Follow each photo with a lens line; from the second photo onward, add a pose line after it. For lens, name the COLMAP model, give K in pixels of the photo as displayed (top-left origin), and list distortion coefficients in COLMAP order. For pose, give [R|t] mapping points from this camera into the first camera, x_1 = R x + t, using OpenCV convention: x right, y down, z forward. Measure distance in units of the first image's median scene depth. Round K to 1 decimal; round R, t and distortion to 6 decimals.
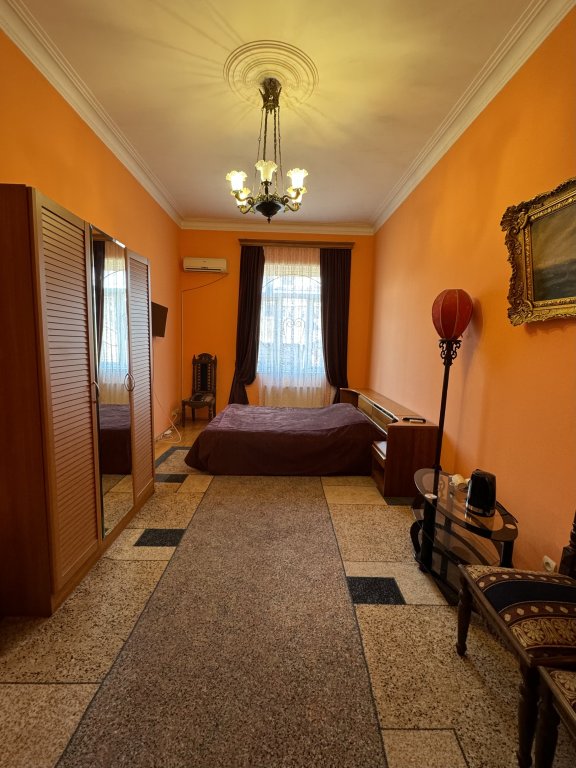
lens RADIAL K [[342.1, 0, 288.0], [0, 342.1, 384.0], [0, 0, 1]] dist [-0.000995, 0.000696]
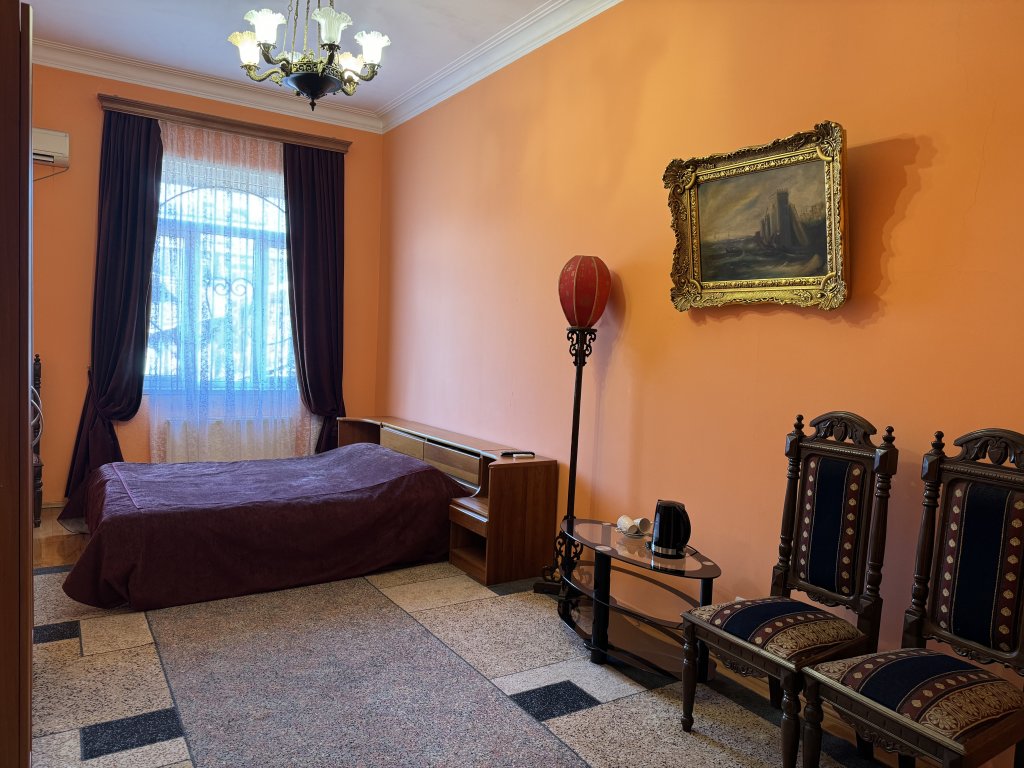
lens RADIAL K [[713.9, 0, 508.5], [0, 713.9, 389.6], [0, 0, 1]] dist [0.118294, -0.190184]
pose [[0.852359, -0.026356, 0.522293, -0.486354], [0.048205, 0.998437, -0.028286, 0.032258], [-0.520731, 0.049287, 0.852297, -0.164458]]
